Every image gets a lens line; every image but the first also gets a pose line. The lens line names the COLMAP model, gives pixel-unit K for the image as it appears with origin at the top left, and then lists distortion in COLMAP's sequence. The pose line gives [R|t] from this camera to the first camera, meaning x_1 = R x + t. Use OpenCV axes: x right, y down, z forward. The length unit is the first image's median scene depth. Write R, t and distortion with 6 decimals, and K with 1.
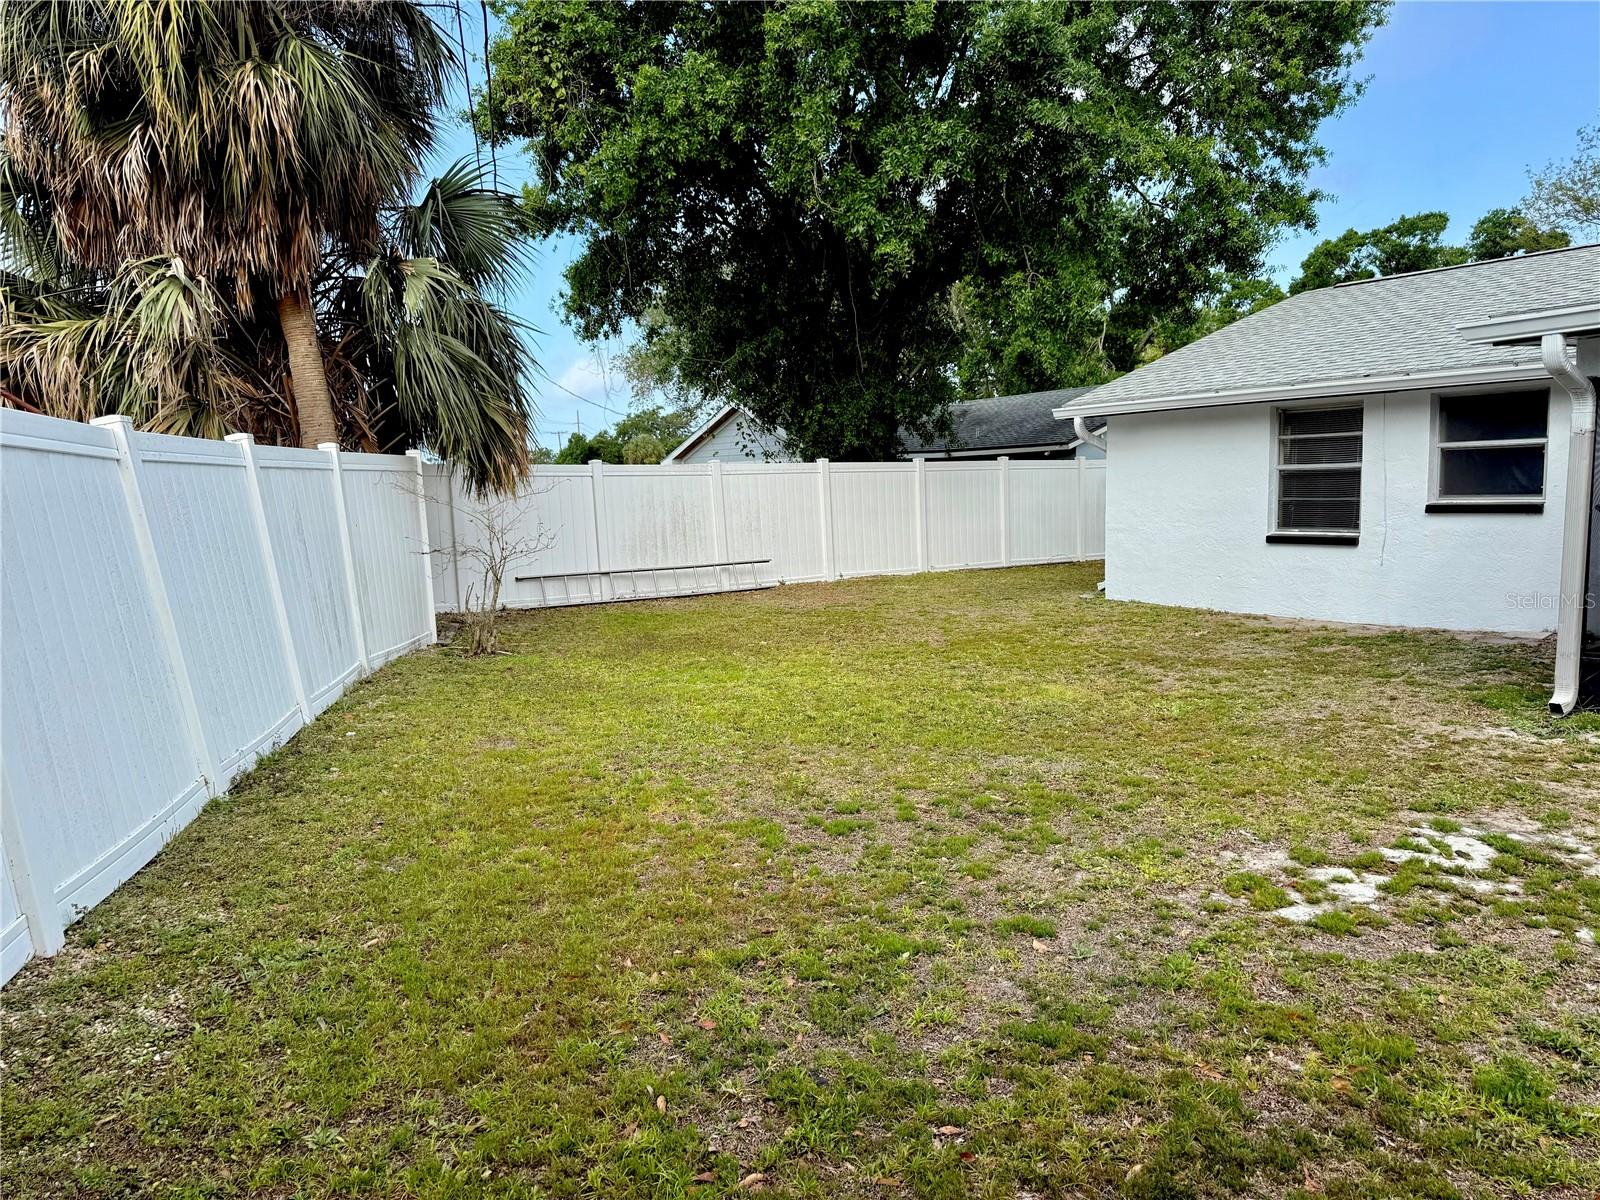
lens RADIAL K [[1104.9, 0, 800.0], [0, 1104.9, 600.0], [0, 0, 1]] dist [-0.001682, -0.001148]
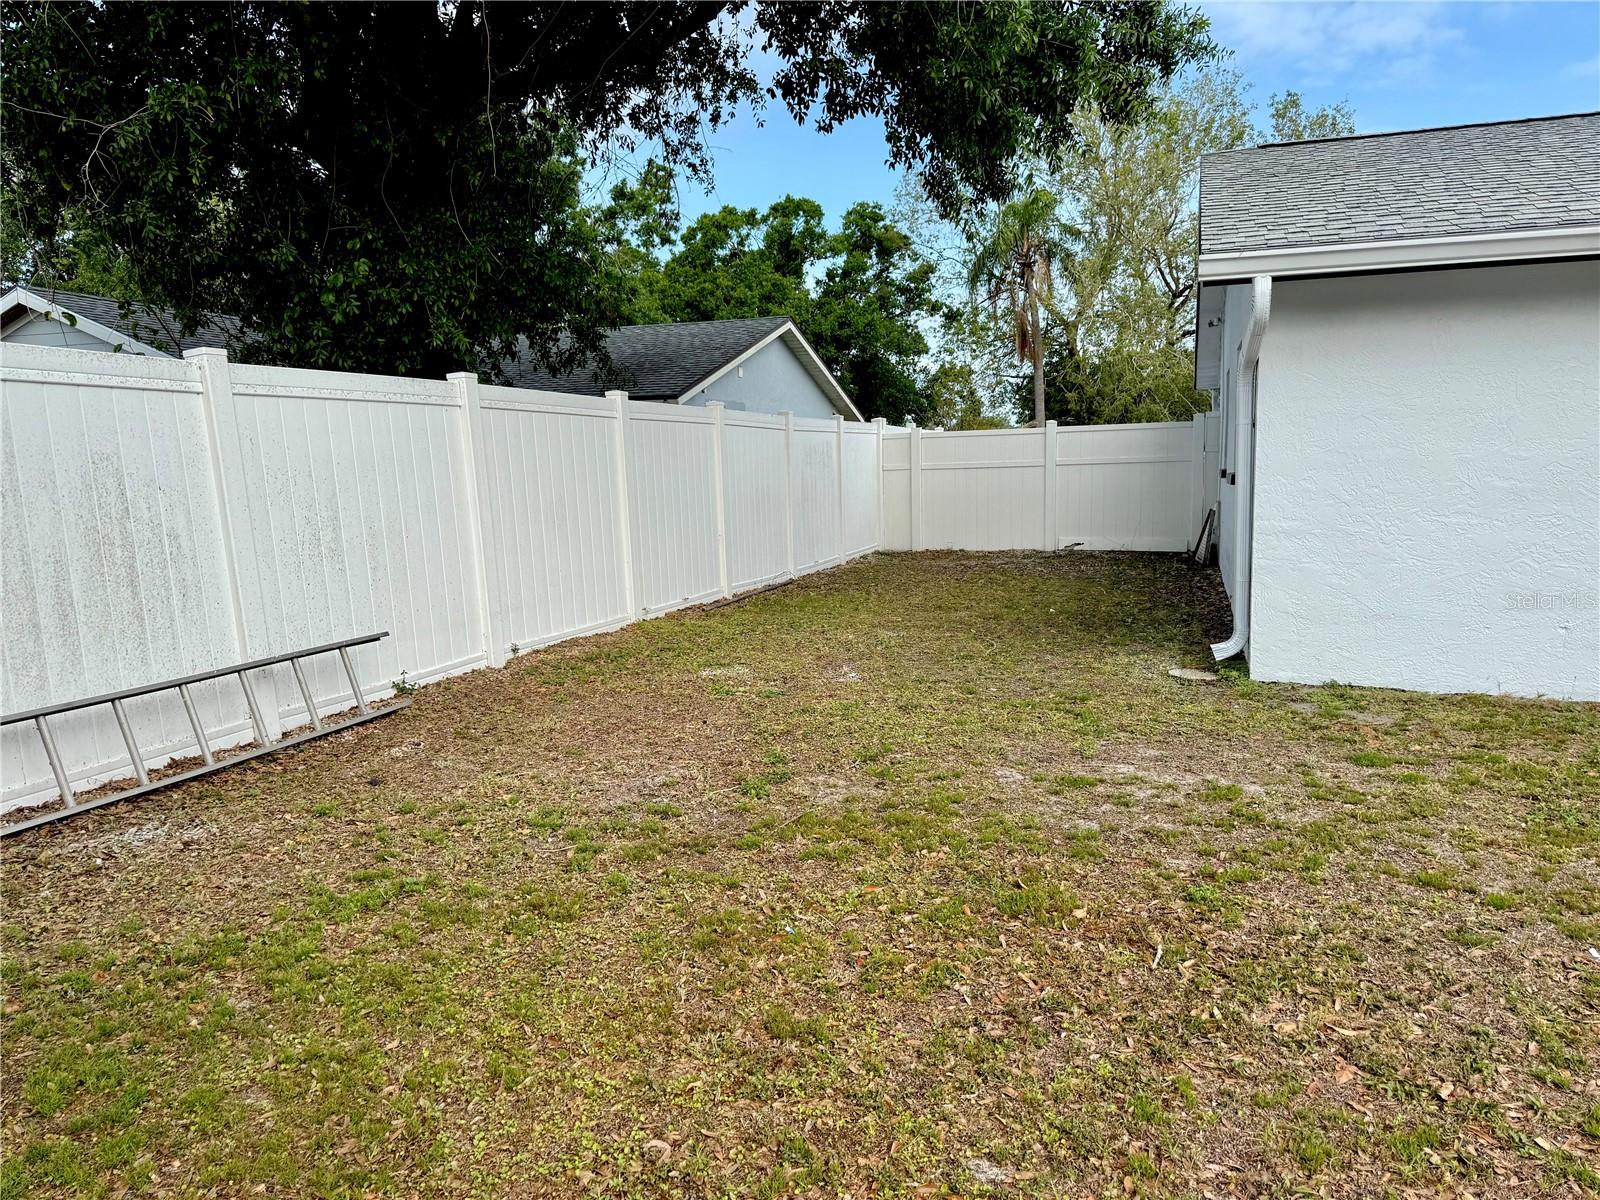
lens RADIAL K [[1176.9, 0, 800.0], [0, 1176.9, 600.0], [0, 0, 1]] dist [0.000590, -0.000069]
pose [[0.832145, -0.053427, 0.551979, -0.100138], [0.054103, 0.998422, 0.015075, -0.035696], [-0.551913, 0.017319, 0.833722, 0.494721]]
